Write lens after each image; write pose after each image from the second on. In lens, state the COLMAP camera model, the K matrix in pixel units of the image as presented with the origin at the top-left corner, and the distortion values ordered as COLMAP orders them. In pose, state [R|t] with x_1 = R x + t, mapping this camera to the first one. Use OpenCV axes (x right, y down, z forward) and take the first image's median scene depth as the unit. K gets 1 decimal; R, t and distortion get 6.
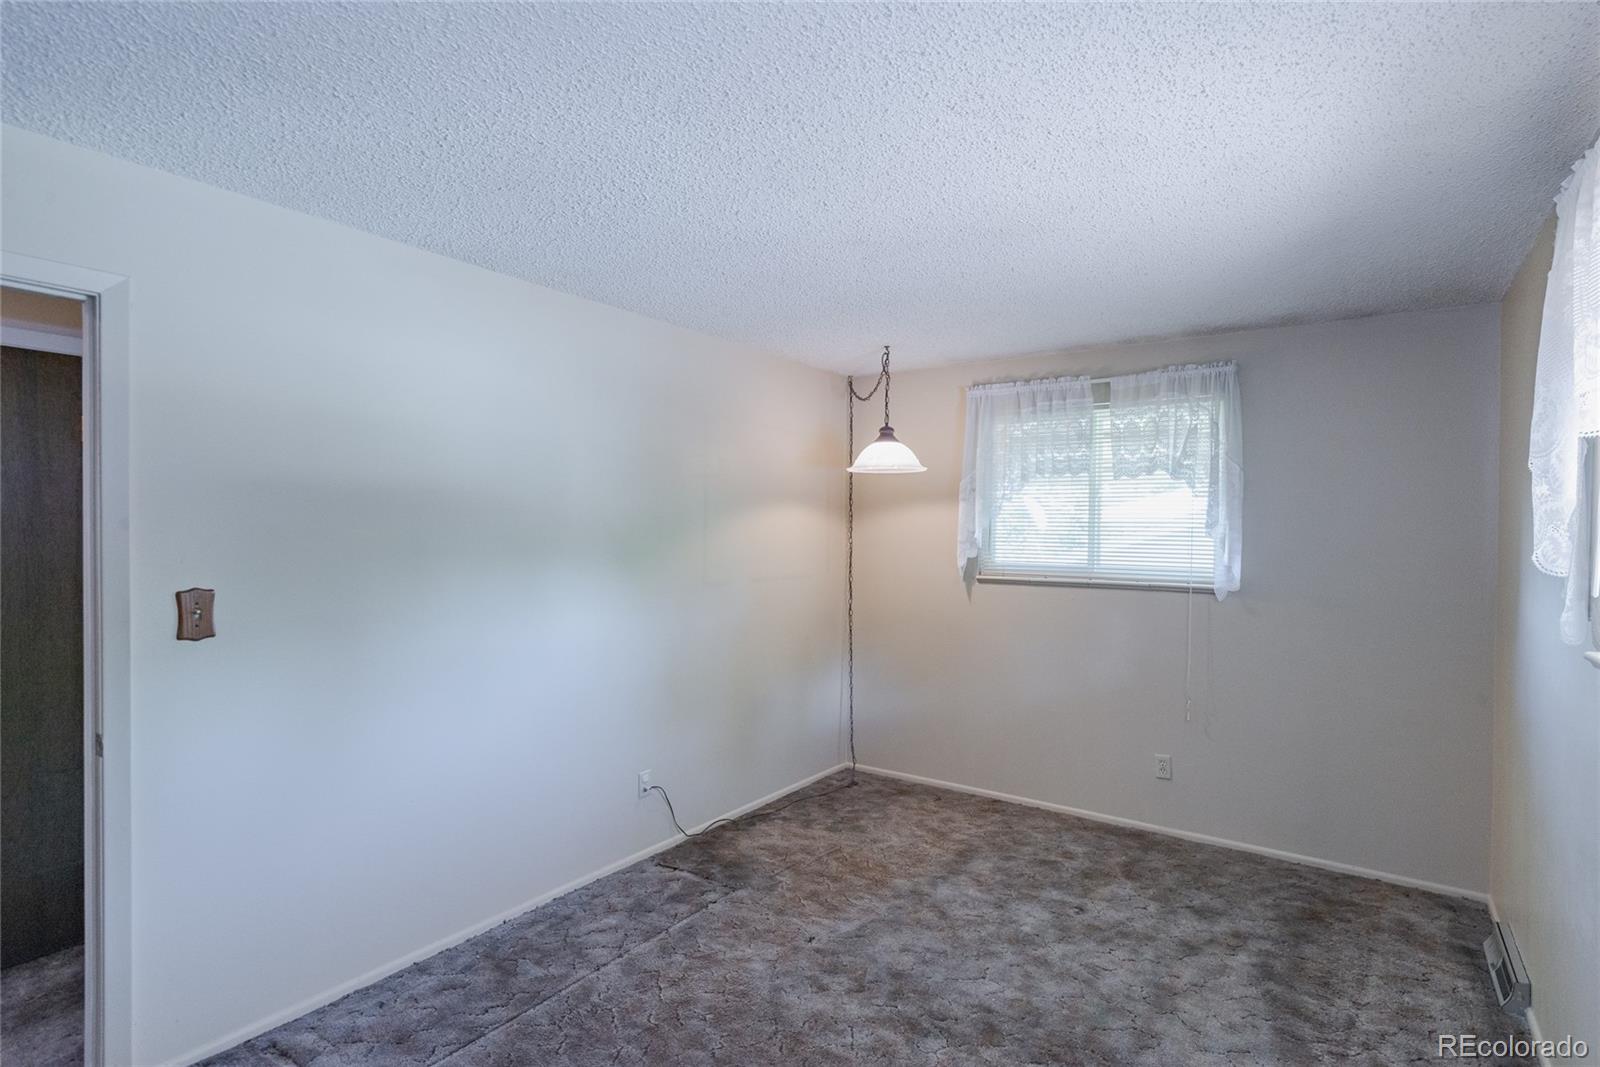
lens RADIAL K [[779.6, 0, 825.1], [0, 779.6, 538.2], [0, 0, 1]] dist [0.000434, 0.000144]
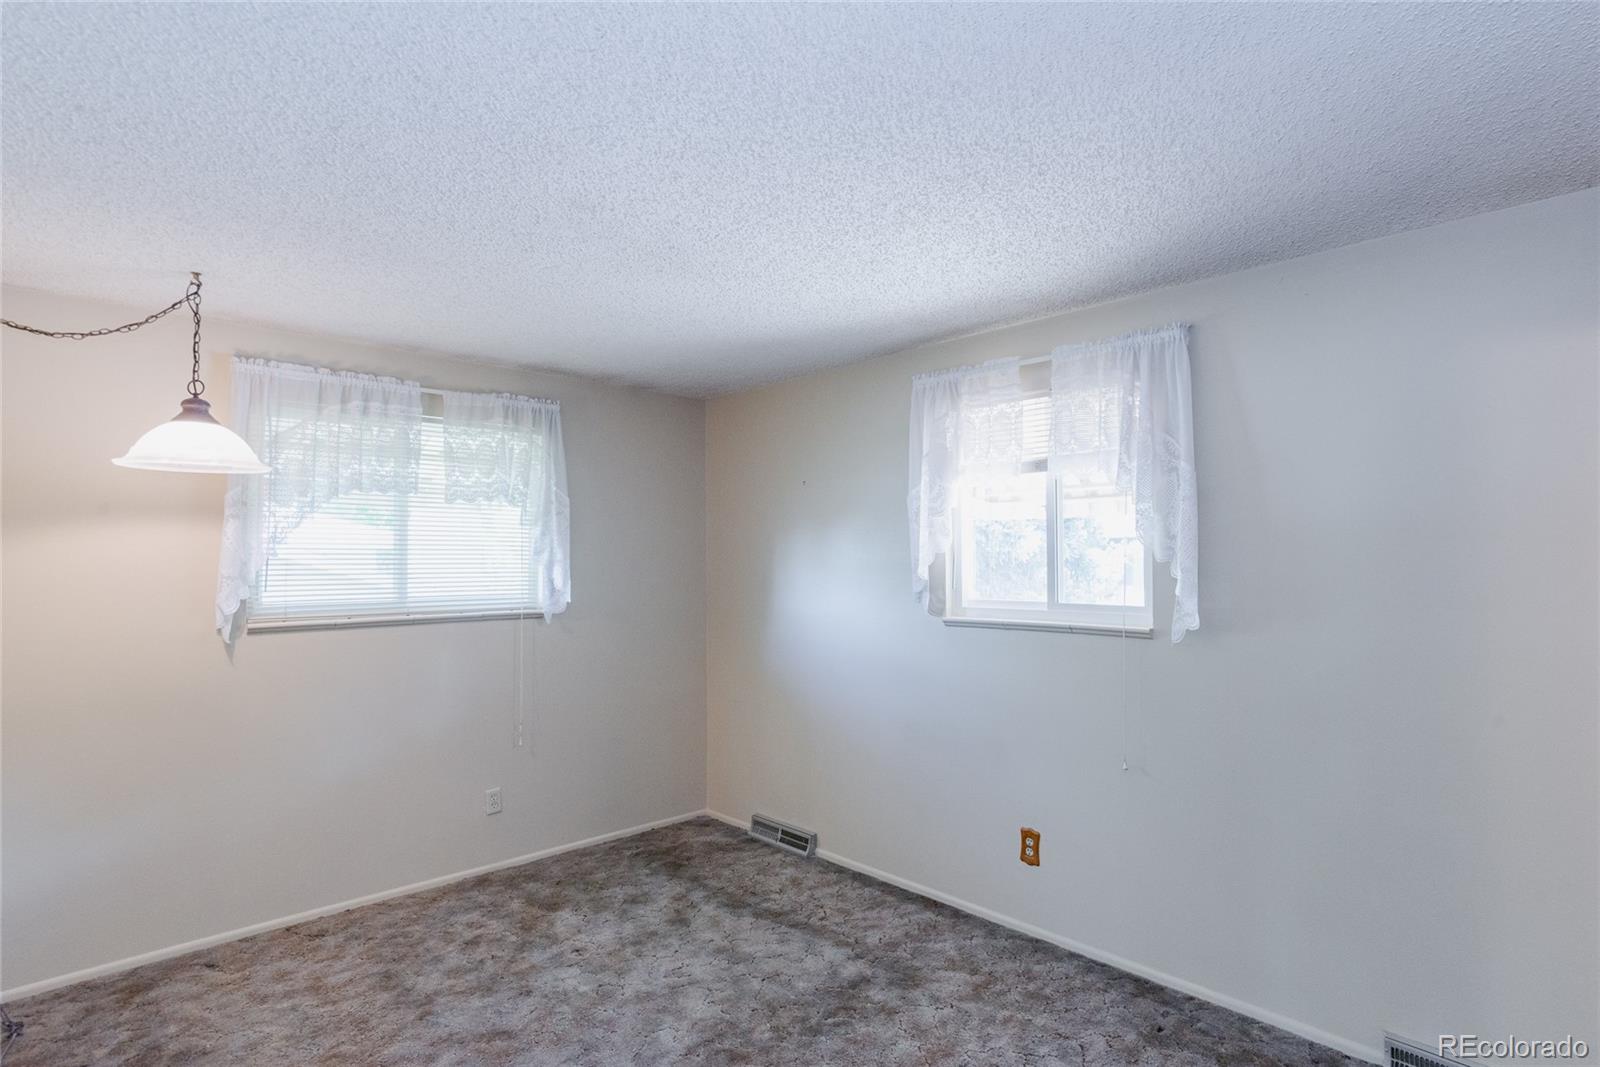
lens RADIAL K [[825.8, 0, 800.4], [0, 825.8, 540.8], [0, 0, 1]] dist [-0.001266, -0.000165]
pose [[0.222384, 0.010330, 0.974904, -0.496615], [0.017908, 0.999732, -0.014678, -0.009379], [-0.974795, 0.020723, 0.222139, 0.399546]]
